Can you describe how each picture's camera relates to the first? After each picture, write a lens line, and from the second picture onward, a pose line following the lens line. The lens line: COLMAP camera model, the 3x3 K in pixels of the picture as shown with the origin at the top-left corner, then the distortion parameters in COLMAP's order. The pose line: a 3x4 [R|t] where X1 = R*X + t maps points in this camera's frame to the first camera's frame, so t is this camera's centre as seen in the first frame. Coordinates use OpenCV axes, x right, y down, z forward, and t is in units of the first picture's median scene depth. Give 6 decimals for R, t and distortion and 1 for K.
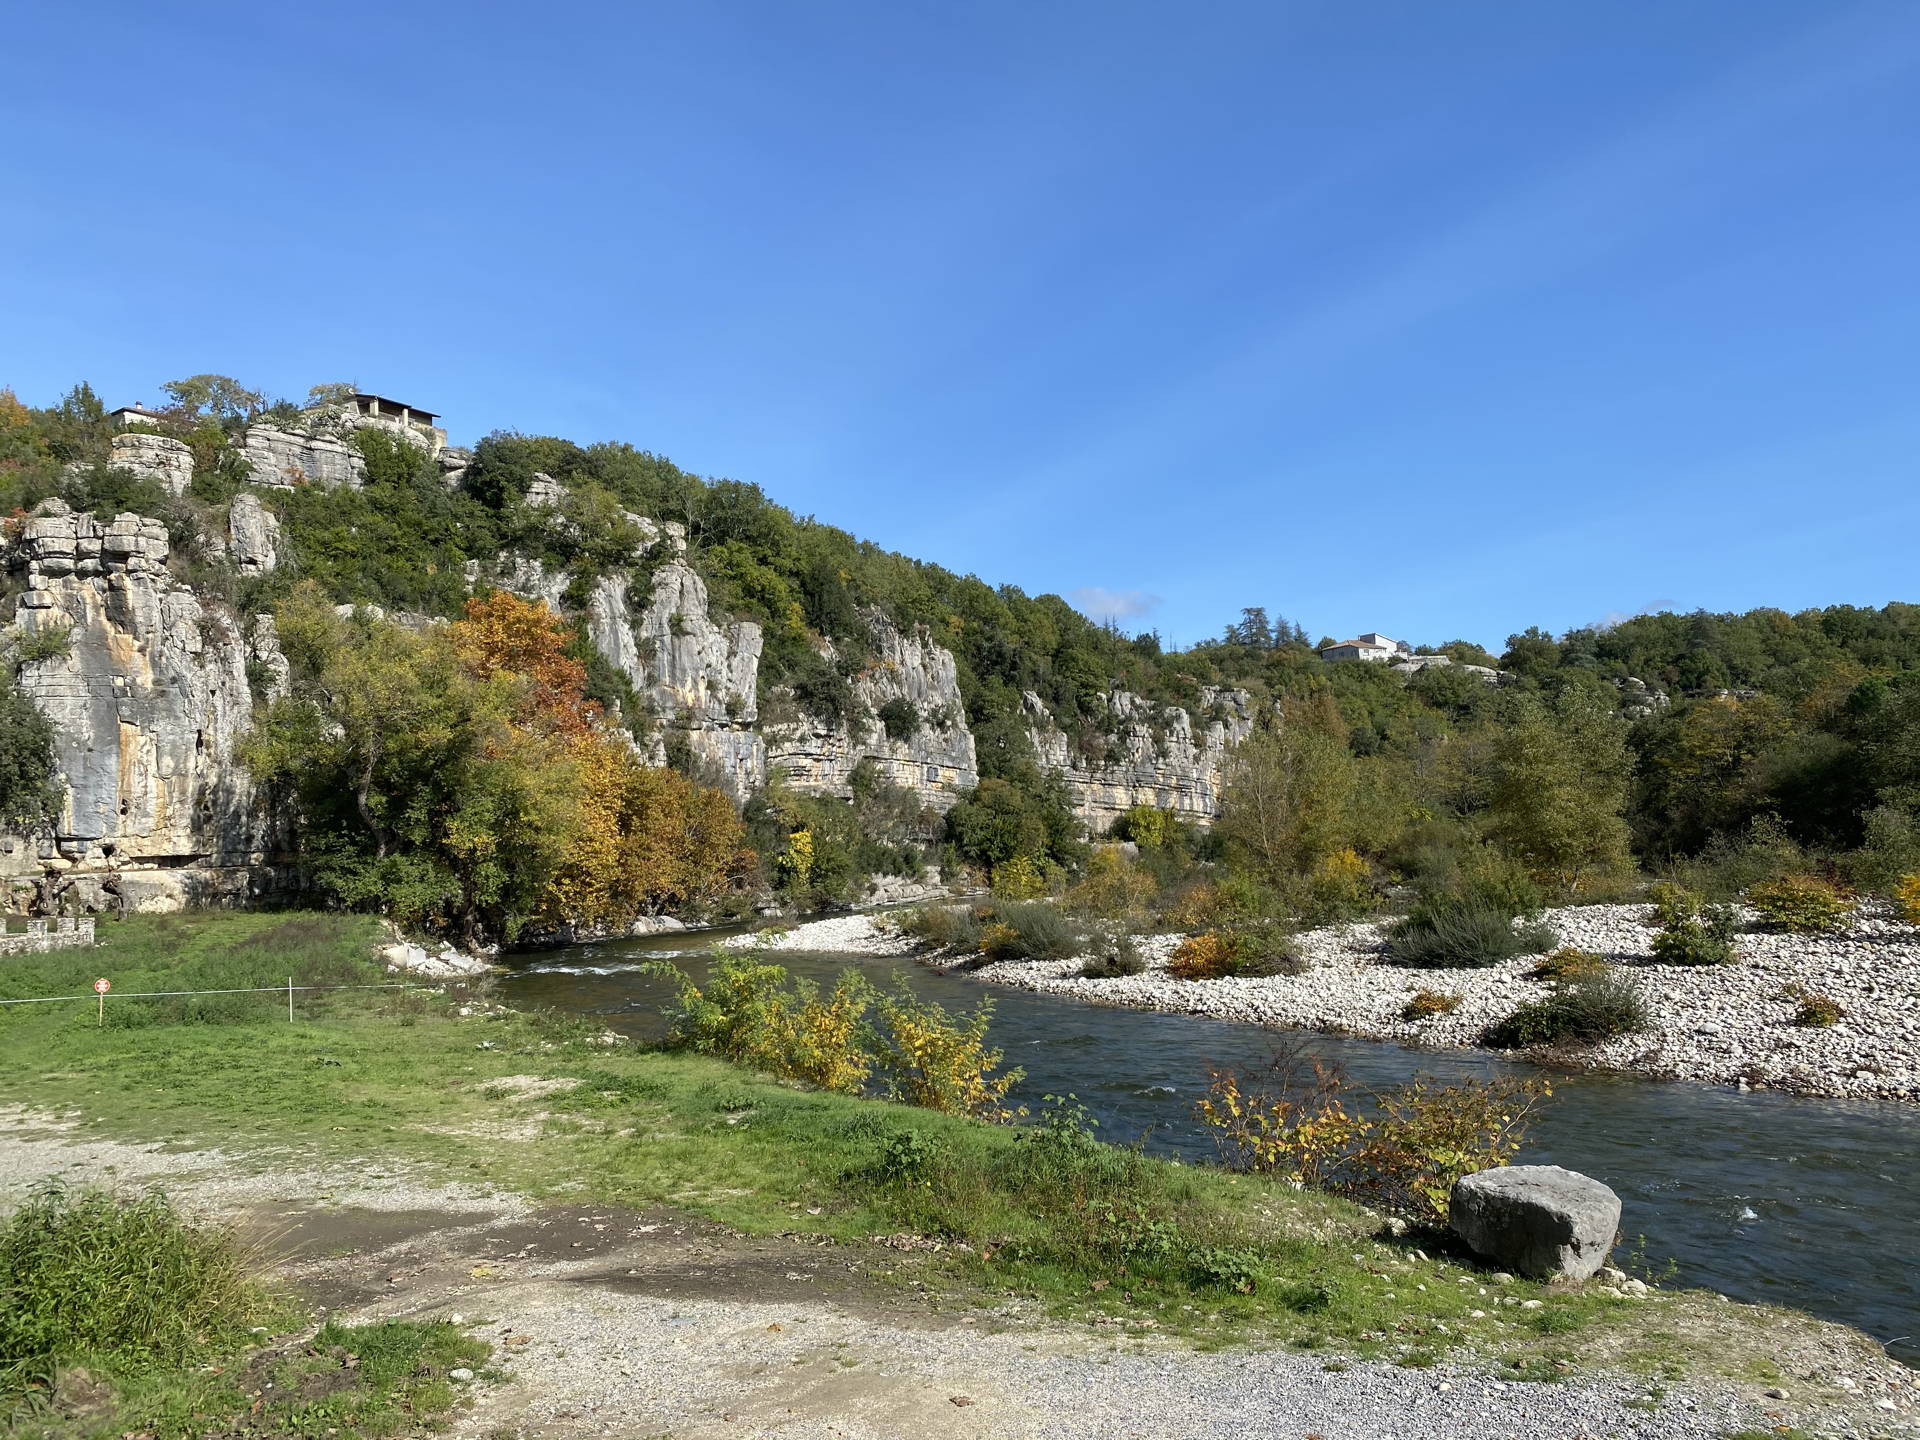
lens RADIAL K [[1432.8, 0, 960.0], [0, 1432.8, 720.0], [0, 0, 1]] dist [0.002552, -0.172157]
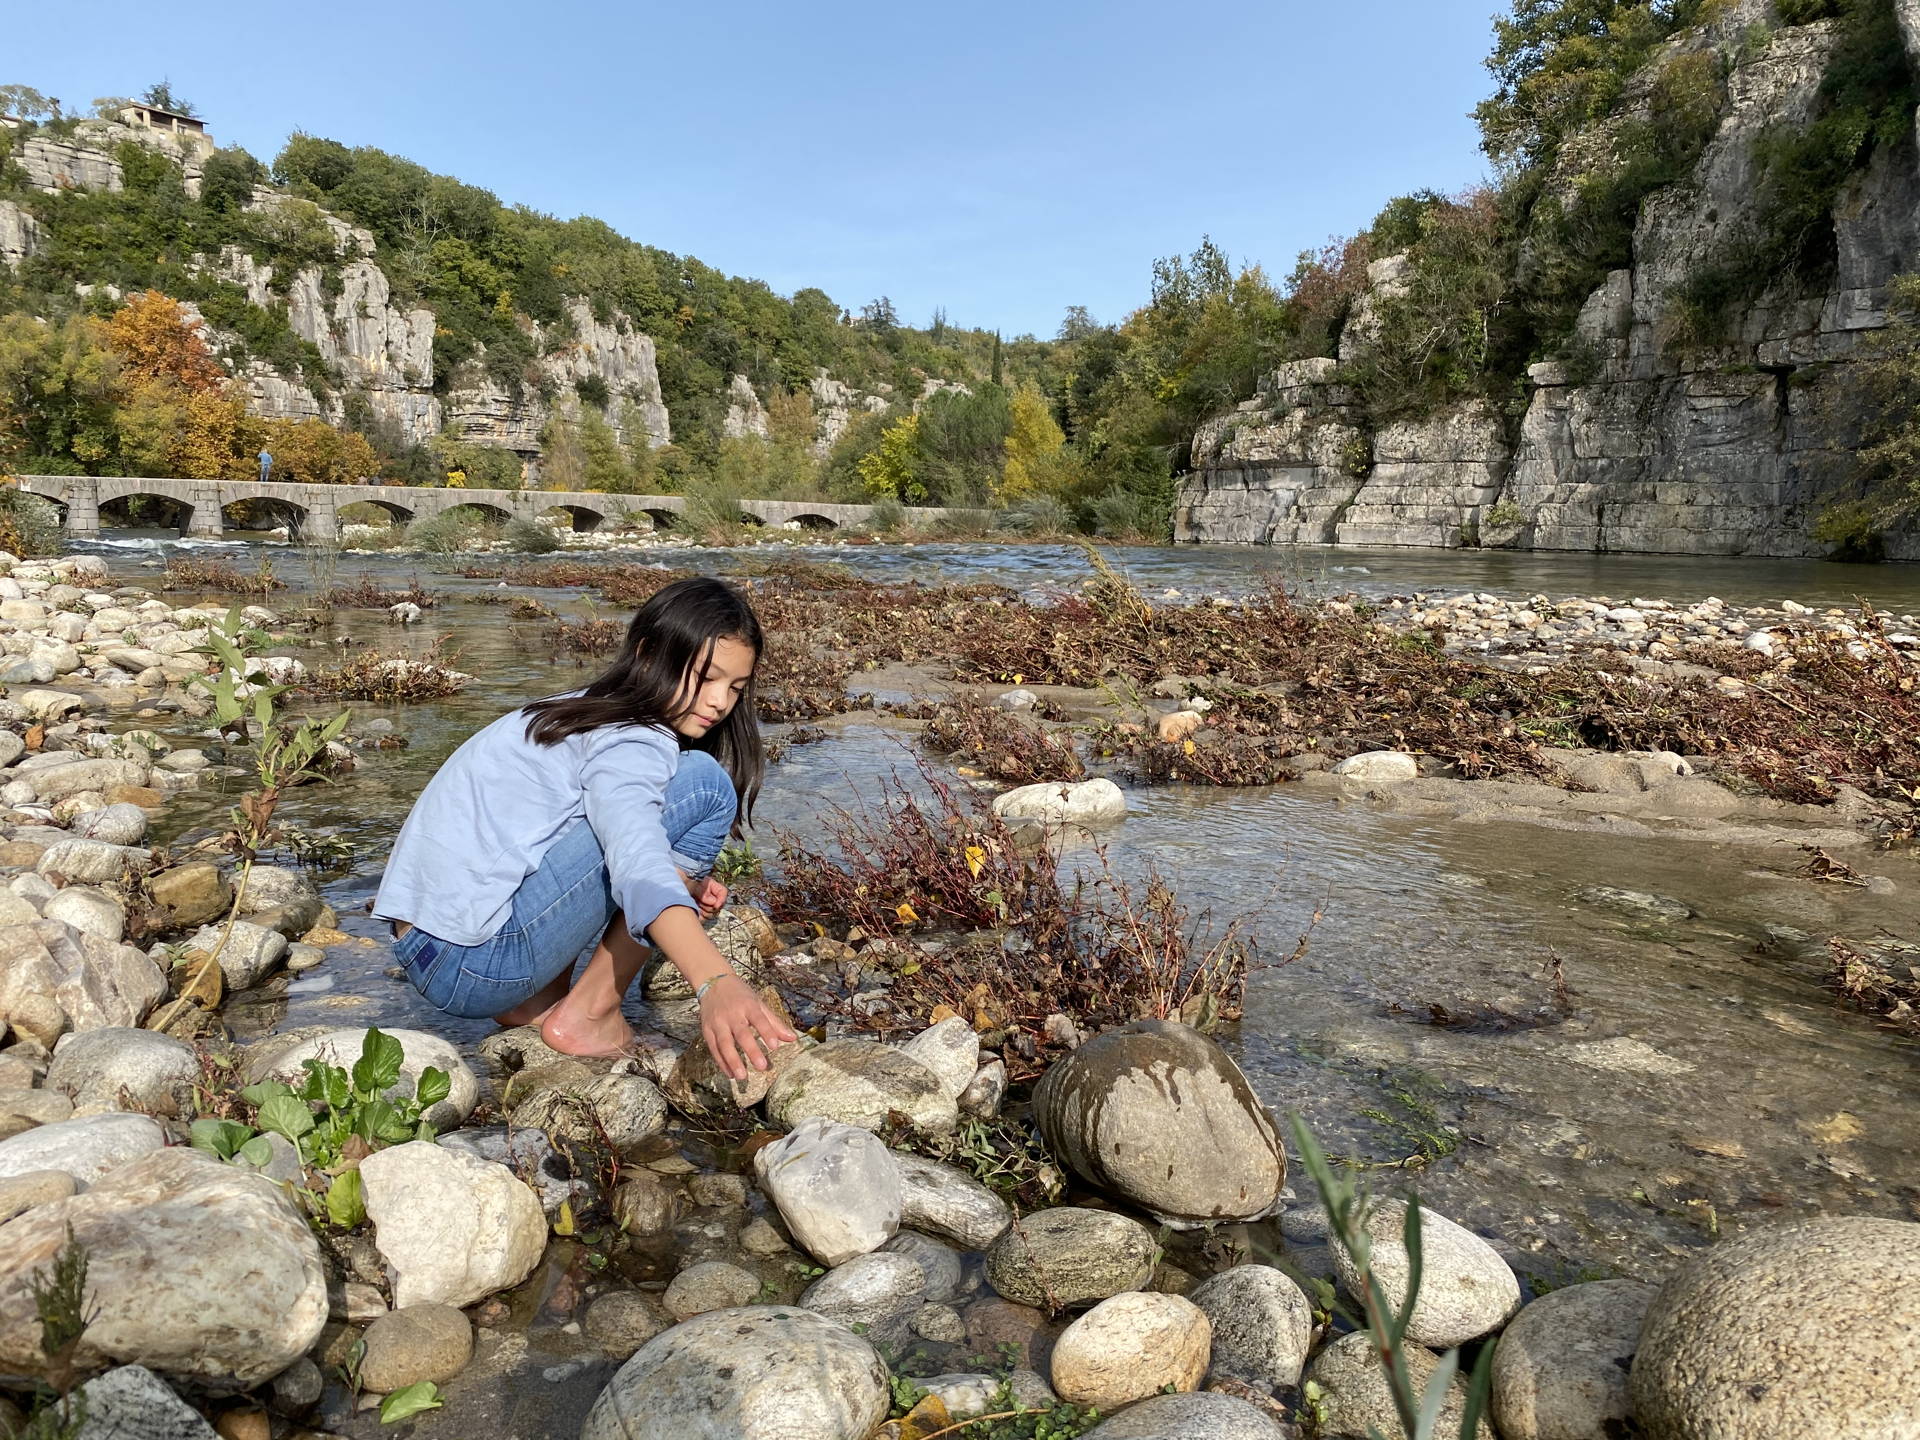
lens RADIAL K [[1514.1, 0, 960.0], [0, 1514.1, 720.0], [0, 0, 1]] dist [-0.007396, -0.015061]
pose [[0.997083, 0.071346, -0.027133, 0.415590], [-0.063965, 0.974950, 0.213027, -0.028615], [0.041652, -0.210670, 0.976670, -0.425378]]
